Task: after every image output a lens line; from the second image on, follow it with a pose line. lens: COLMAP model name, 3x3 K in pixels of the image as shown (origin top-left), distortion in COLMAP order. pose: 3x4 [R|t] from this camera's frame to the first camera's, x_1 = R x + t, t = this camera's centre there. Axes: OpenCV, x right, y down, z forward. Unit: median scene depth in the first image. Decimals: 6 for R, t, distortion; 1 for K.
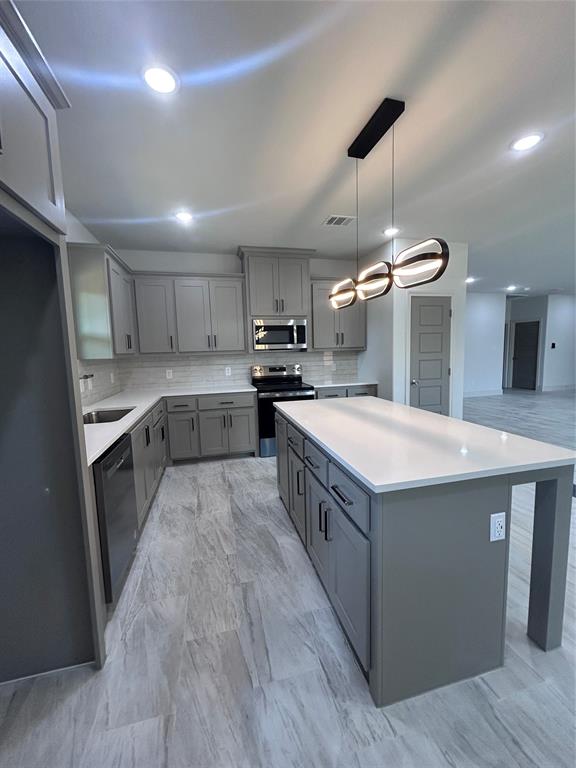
lens RADIAL K [[309.5, 0, 288.6], [0, 309.5, 383.2], [0, 0, 1]] dist [0.000692, 0.000980]
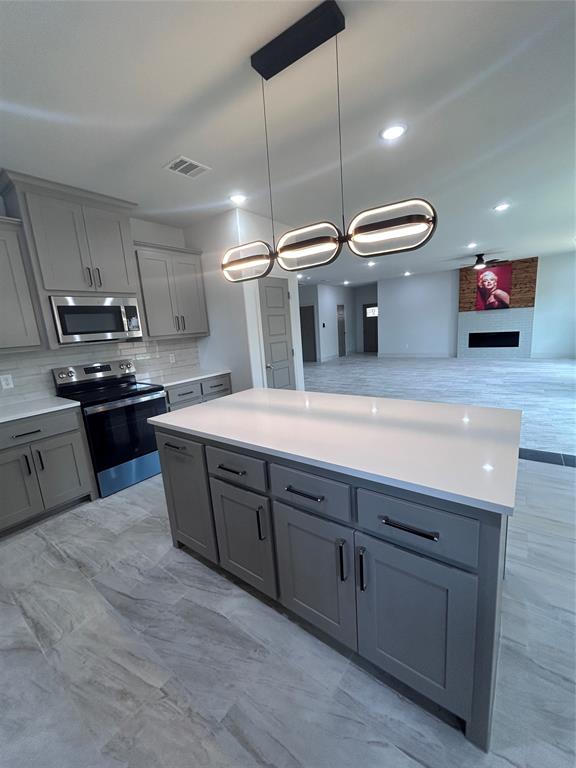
lens RADIAL K [[309.5, 0, 288.3], [0, 309.5, 382.4], [0, 0, 1]] dist [0.000692, 0.000980]
pose [[0.778510, -0.143181, 0.611082, -0.153952], [0.116363, 0.989678, 0.083644, -0.026828], [-0.616751, 0.005990, 0.787136, 0.200410]]
